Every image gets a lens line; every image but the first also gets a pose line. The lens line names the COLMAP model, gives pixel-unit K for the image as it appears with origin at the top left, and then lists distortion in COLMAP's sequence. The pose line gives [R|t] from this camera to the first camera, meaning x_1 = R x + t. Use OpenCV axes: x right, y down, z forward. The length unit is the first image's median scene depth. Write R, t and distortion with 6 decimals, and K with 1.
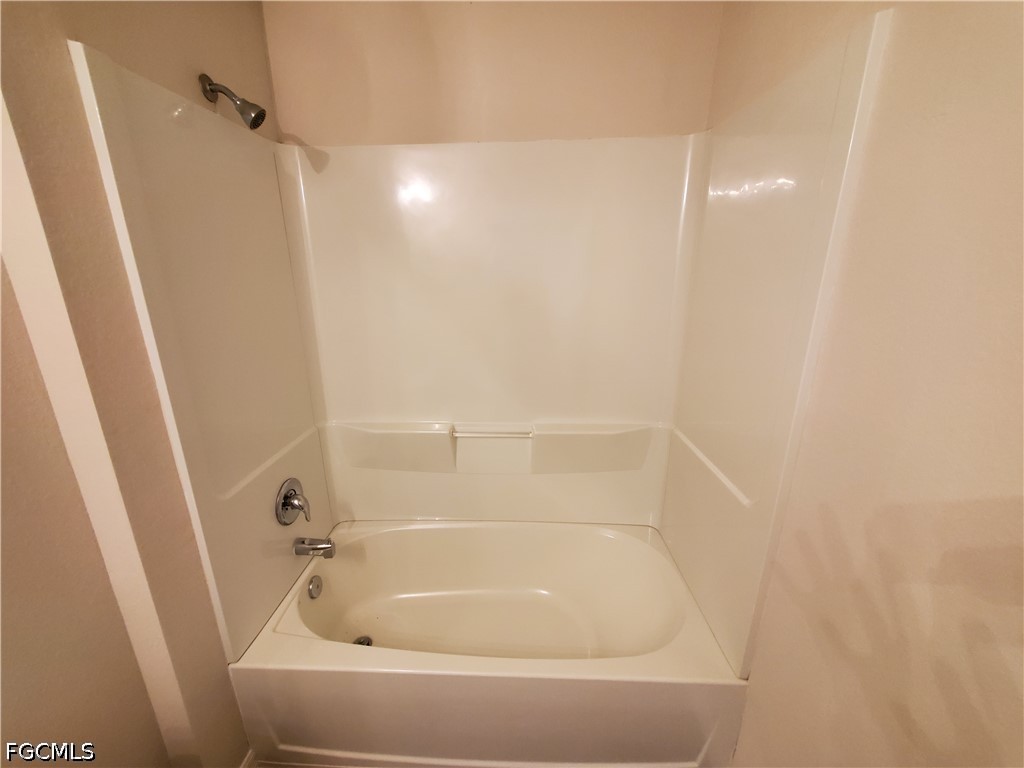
lens RADIAL K [[405.6, 0, 503.8], [0, 405.6, 382.5], [0, 0, 1]] dist [-0.000226, 0.000366]
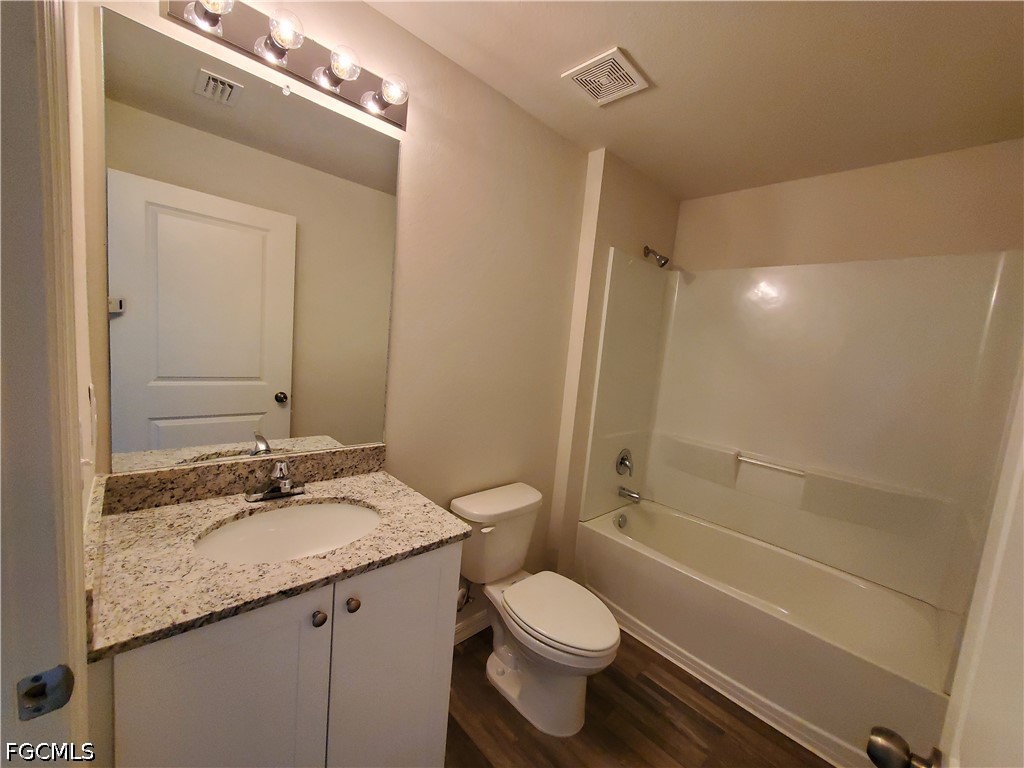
lens RADIAL K [[405.6, 0, 512.5], [0, 405.6, 392.3], [0, 0, 1]] dist [-0.000226, 0.000366]
pose [[0.714988, 0.155539, -0.681616, 0.267813], [-0.283370, 0.955739, -0.079152, 0.278094], [0.639135, 0.249742, 0.727417, -0.640255]]
